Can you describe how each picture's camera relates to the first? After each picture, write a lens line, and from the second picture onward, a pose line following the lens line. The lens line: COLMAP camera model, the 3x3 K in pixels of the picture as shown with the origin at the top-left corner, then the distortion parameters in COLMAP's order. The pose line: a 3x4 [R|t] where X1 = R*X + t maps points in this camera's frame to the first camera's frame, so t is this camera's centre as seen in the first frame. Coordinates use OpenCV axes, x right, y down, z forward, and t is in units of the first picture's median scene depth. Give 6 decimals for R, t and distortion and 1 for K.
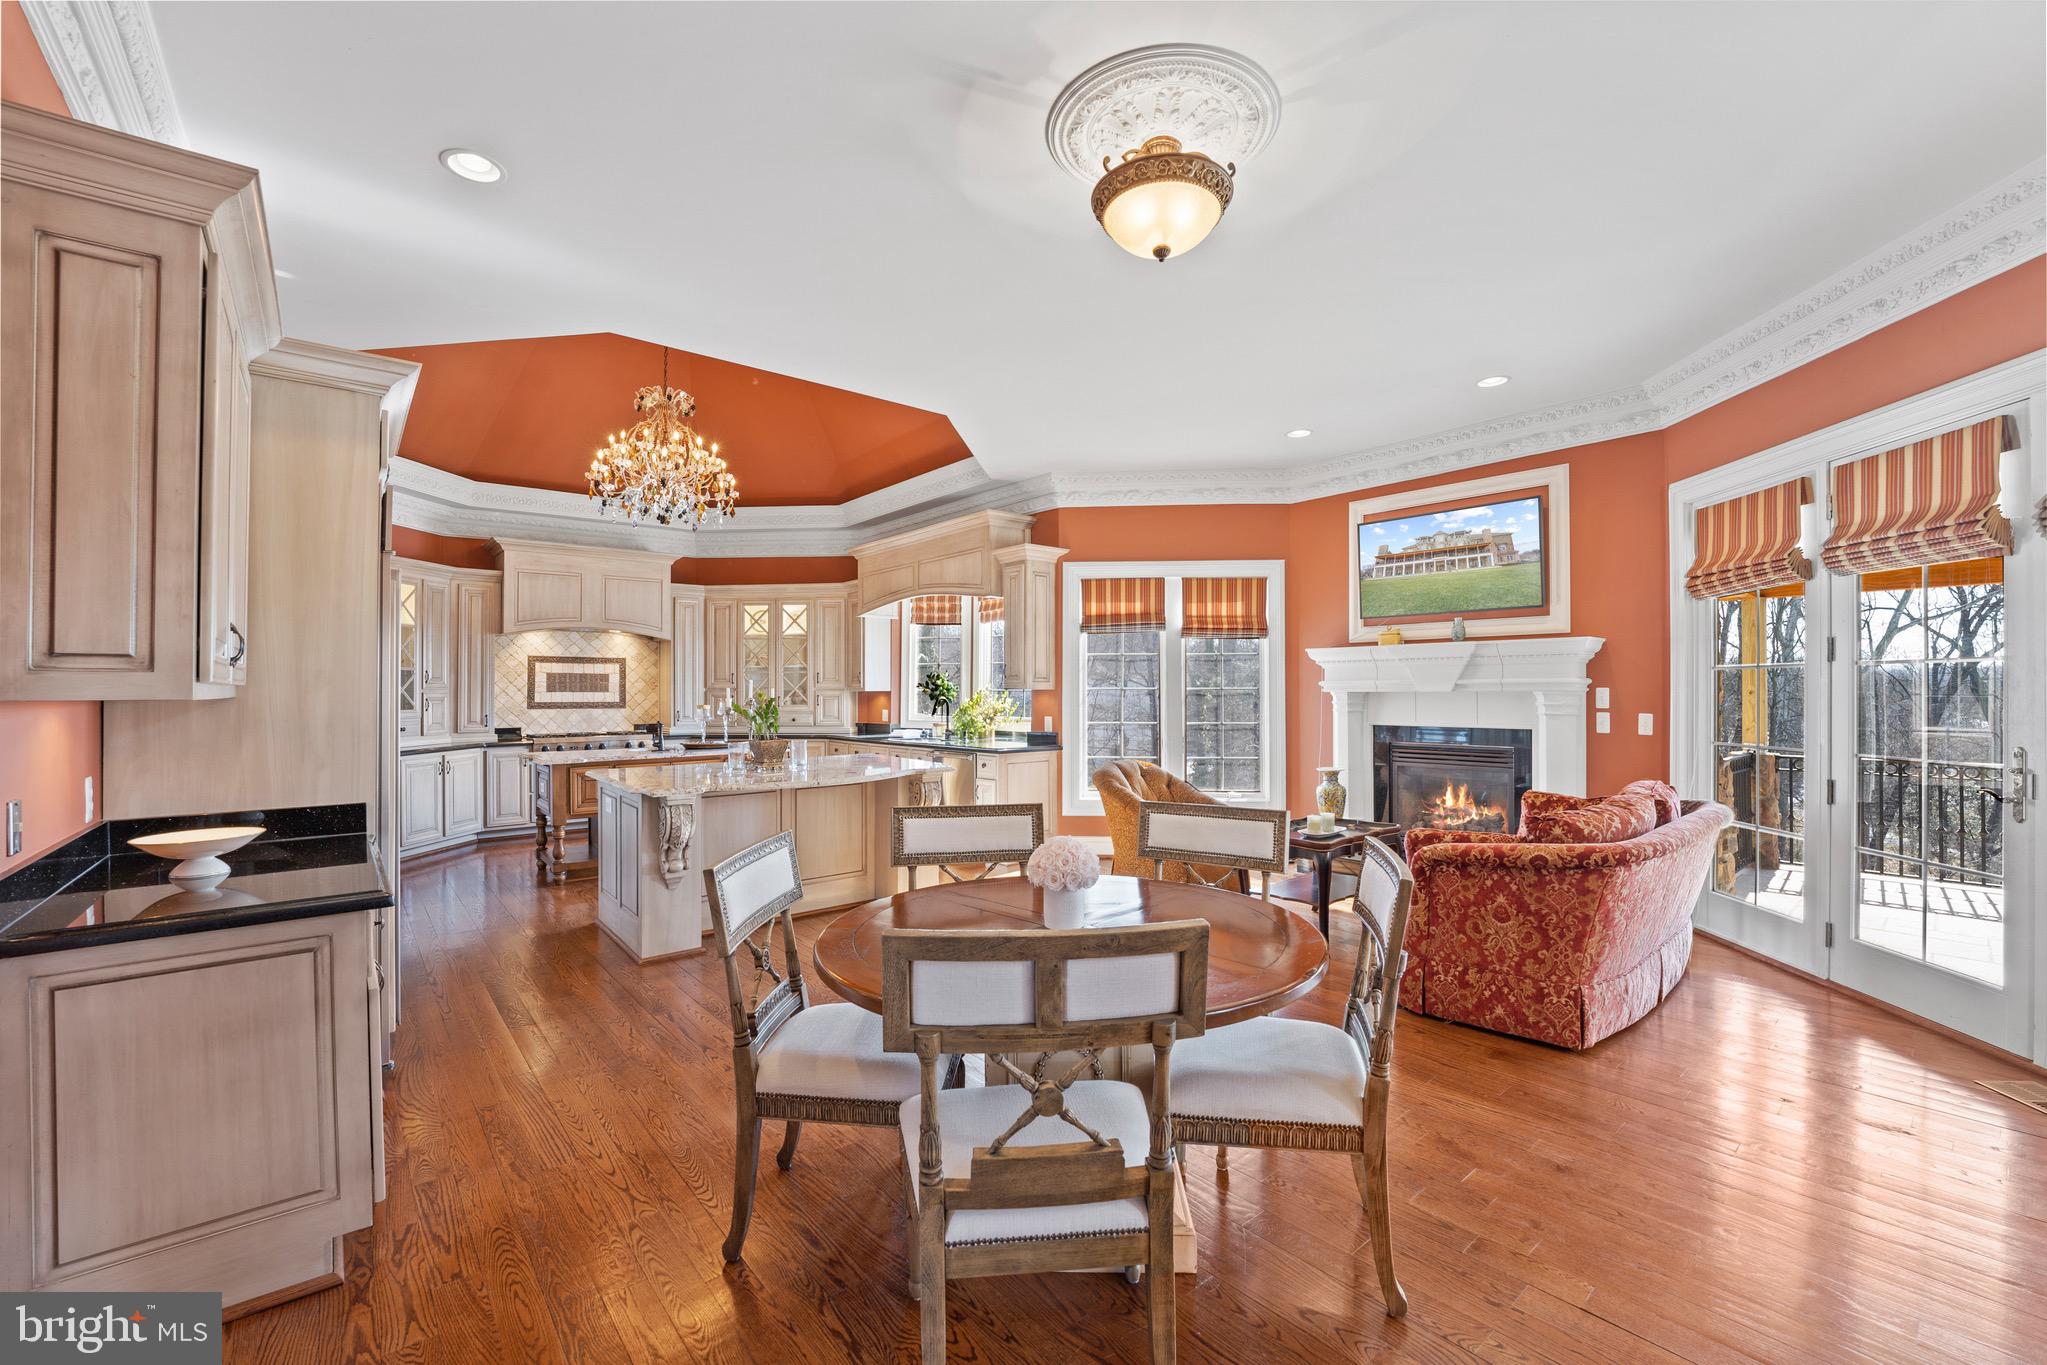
lens RADIAL K [[837.8, 0, 1010.6], [0, 837.8, 681.6], [0, 0, 1]] dist [-0.016381, 0.000114]
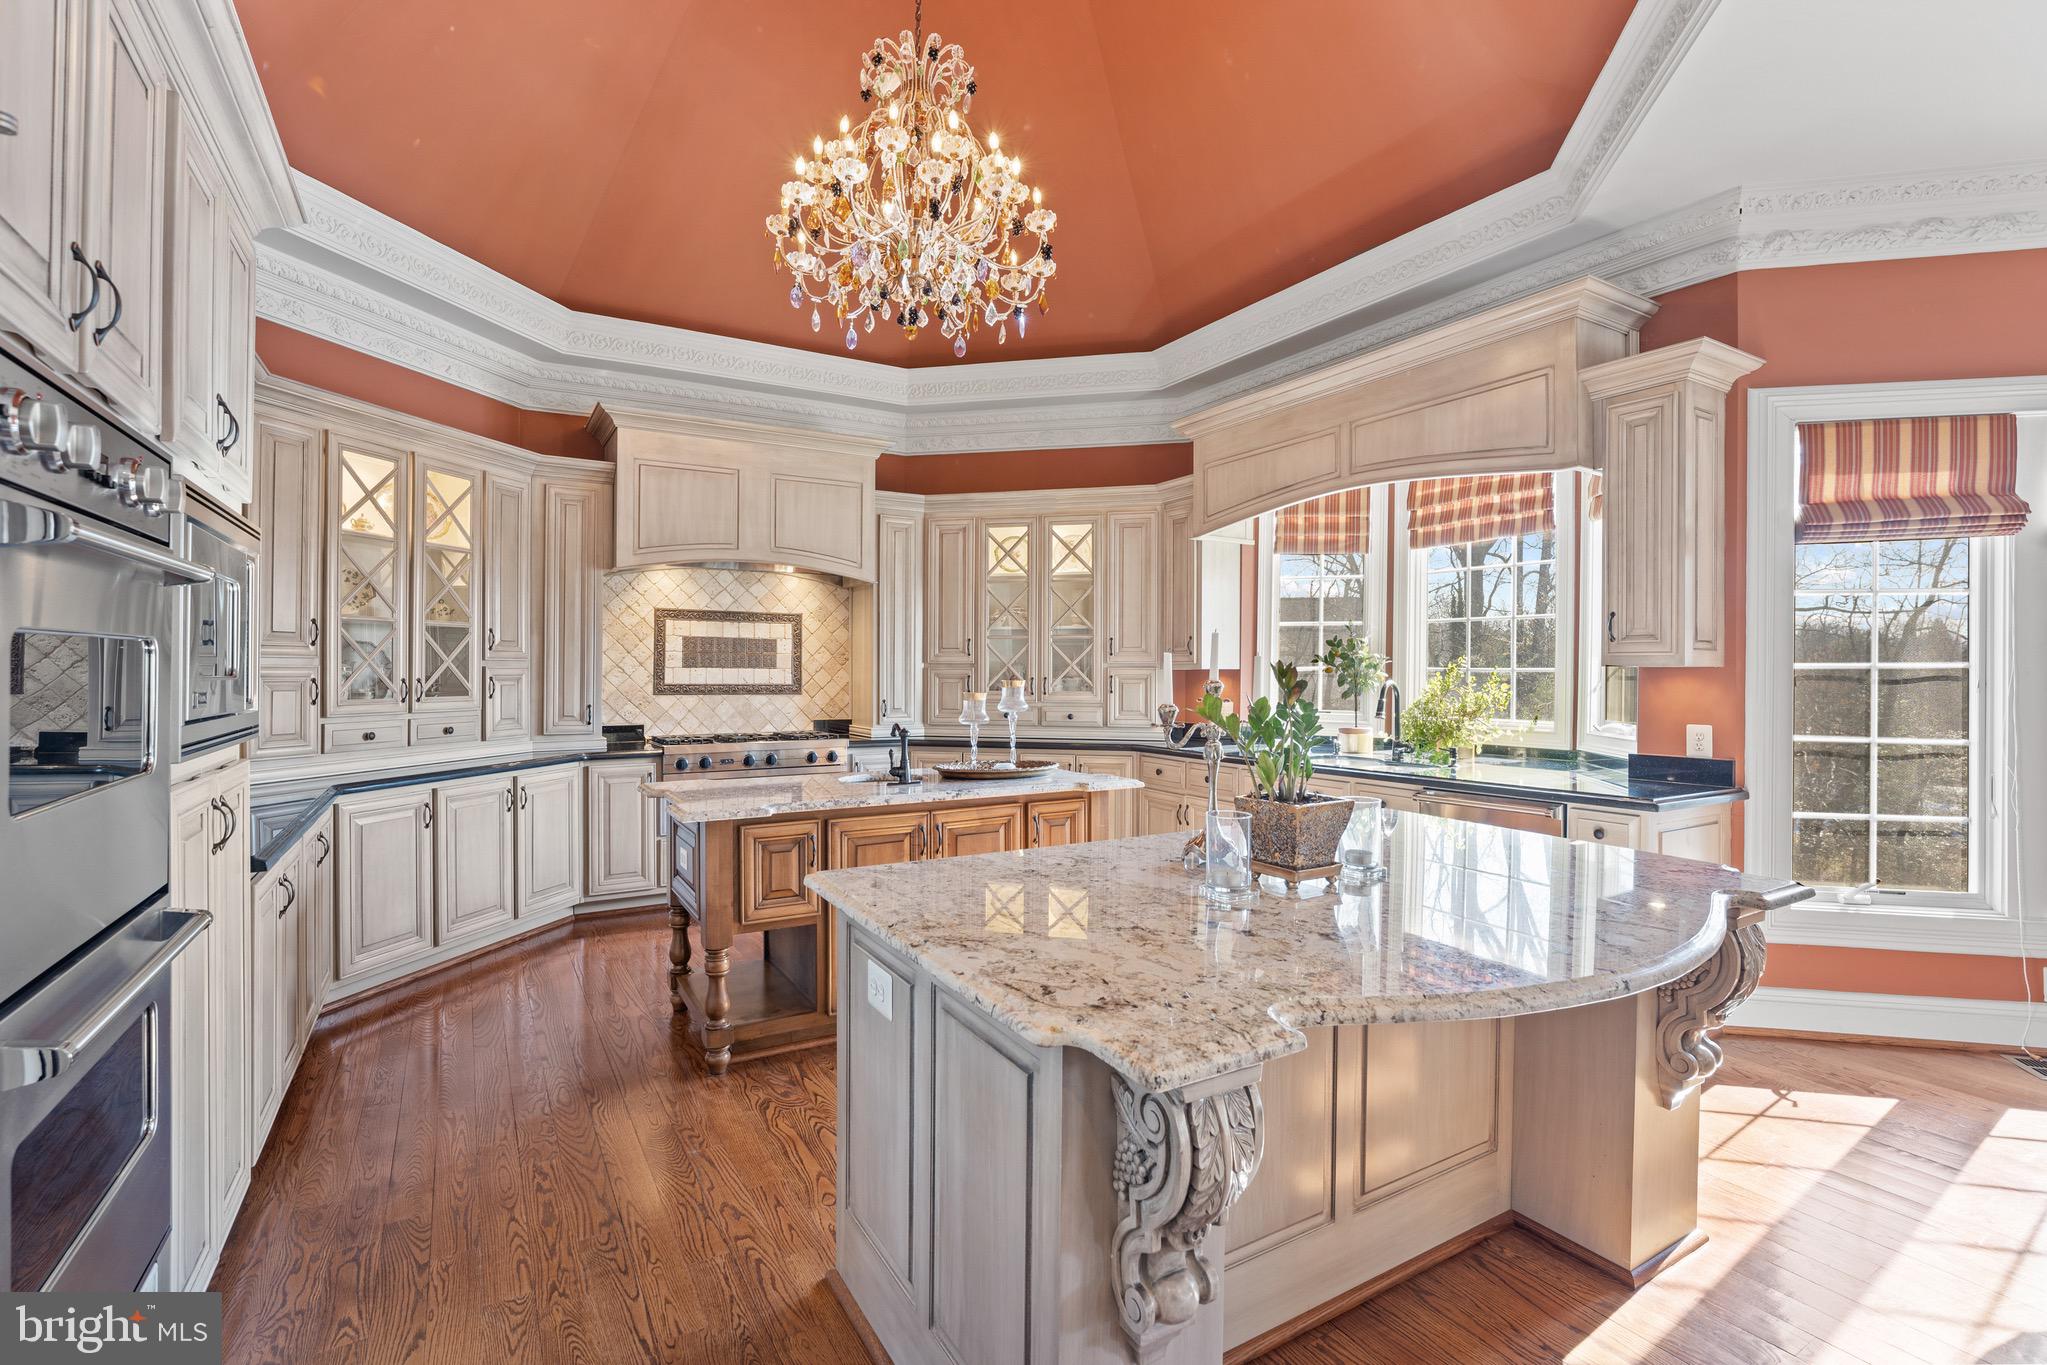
lens RADIAL K [[951.5, 0, 1027.2], [0, 951.5, 667.8], [0, 0, 1]] dist [-0.002916, -0.000498]
pose [[0.988987, 0.005407, -0.147905, -0.239404], [-0.004439, 0.999967, 0.006869, 0.008053], [0.147937, -0.006137, 0.988978, 0.407858]]
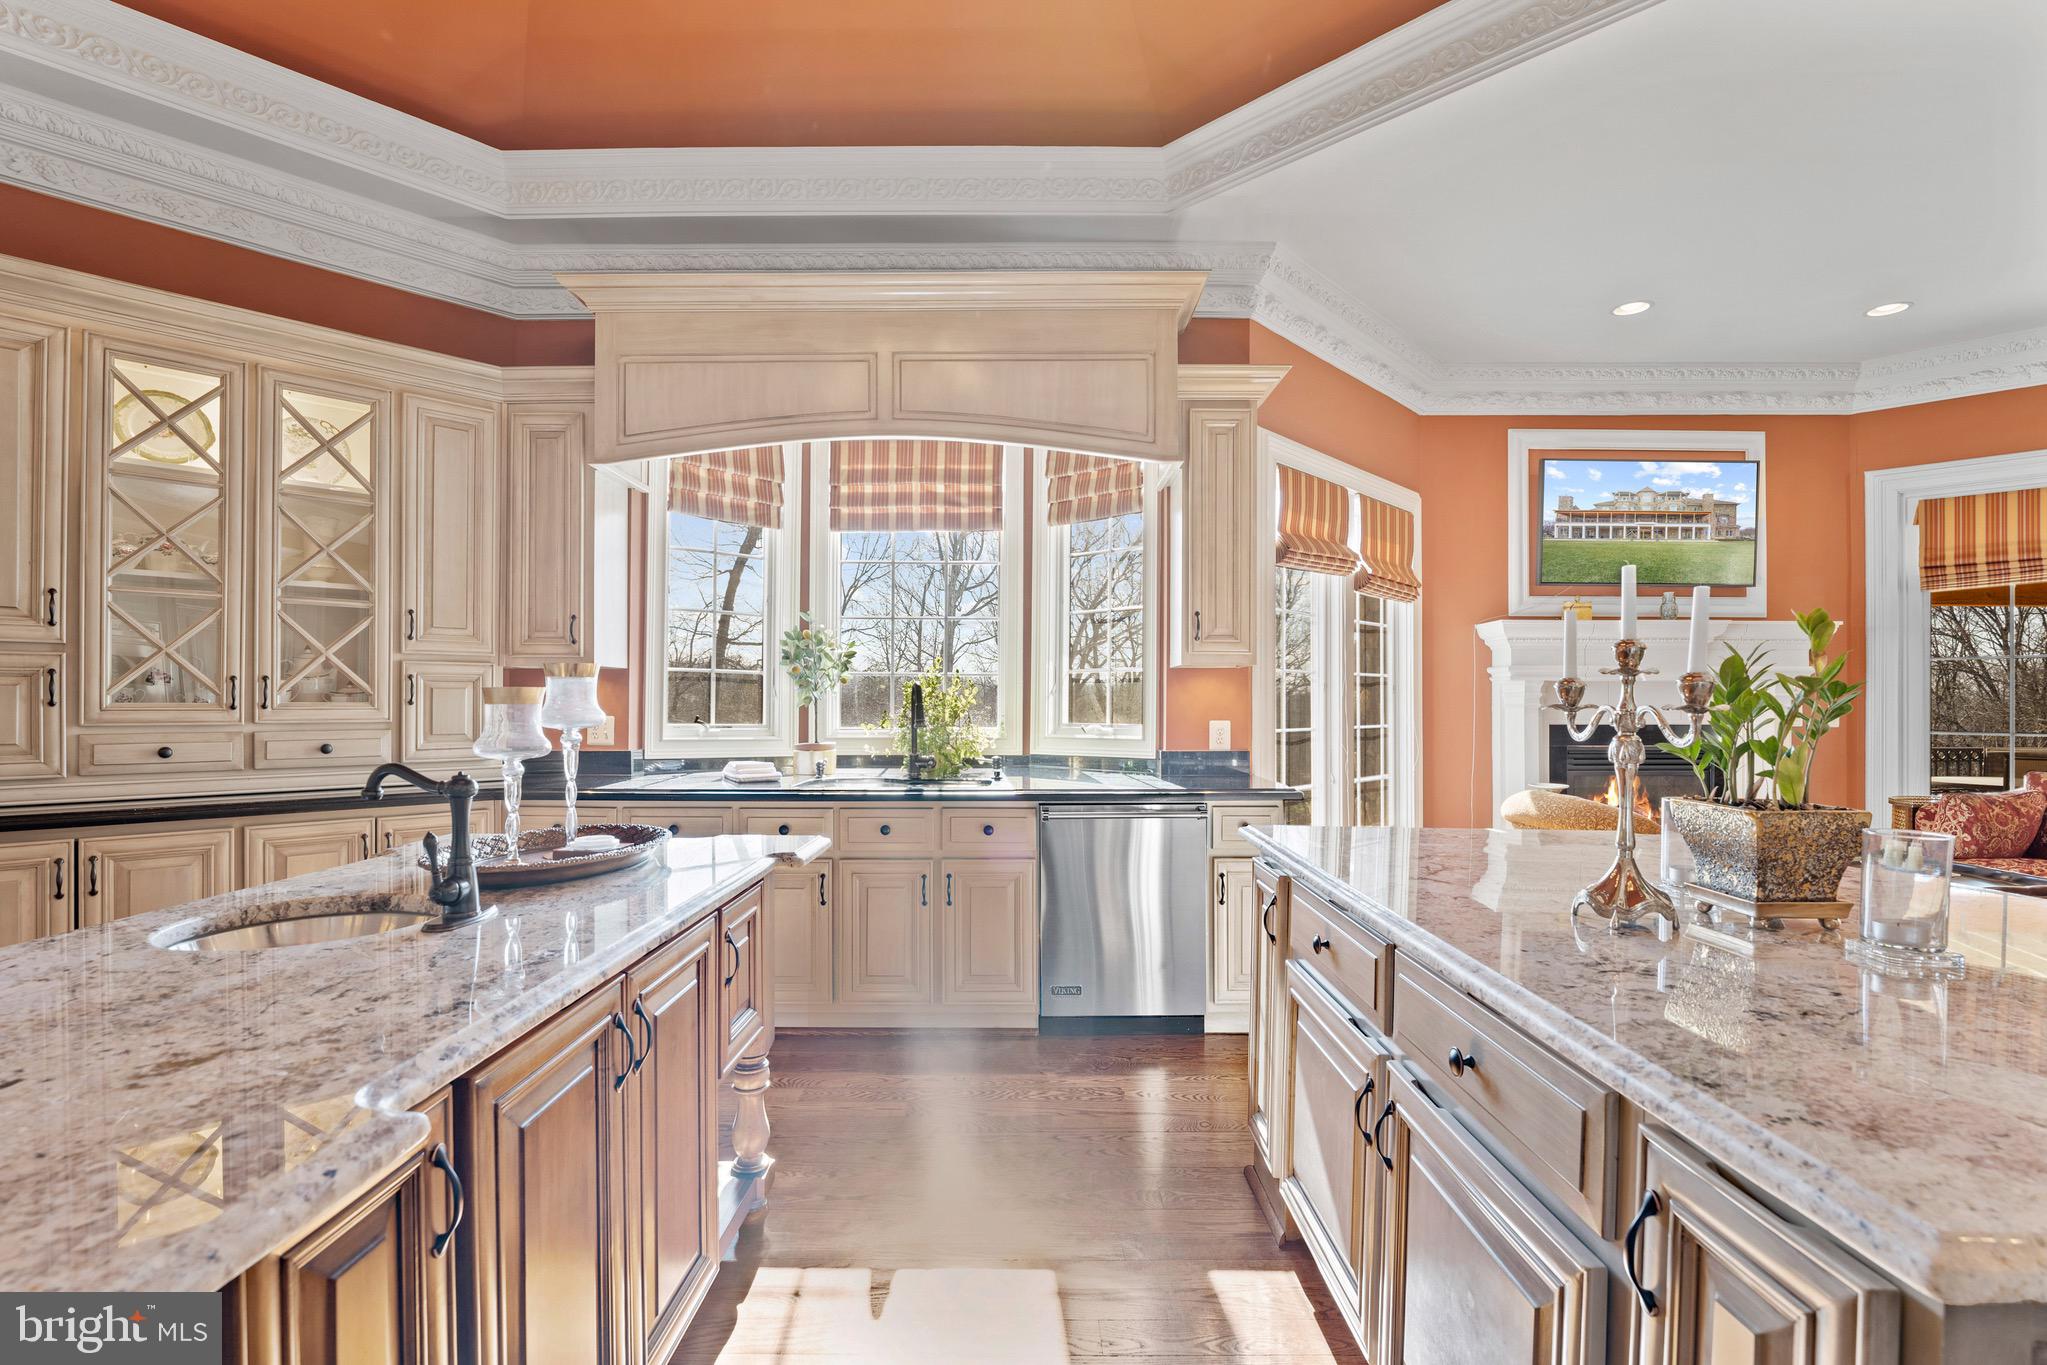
lens RADIAL K [[951.0, 0, 1024.1], [0, 951.0, 701.5], [0, 0, 1]] dist [-0.019450, -0.000508]
pose [[0.635136, 0.004743, 0.772386, -0.467383], [-0.012532, 0.999913, 0.004165, 0.028442], [-0.772298, -0.012325, 0.635140, 0.704595]]
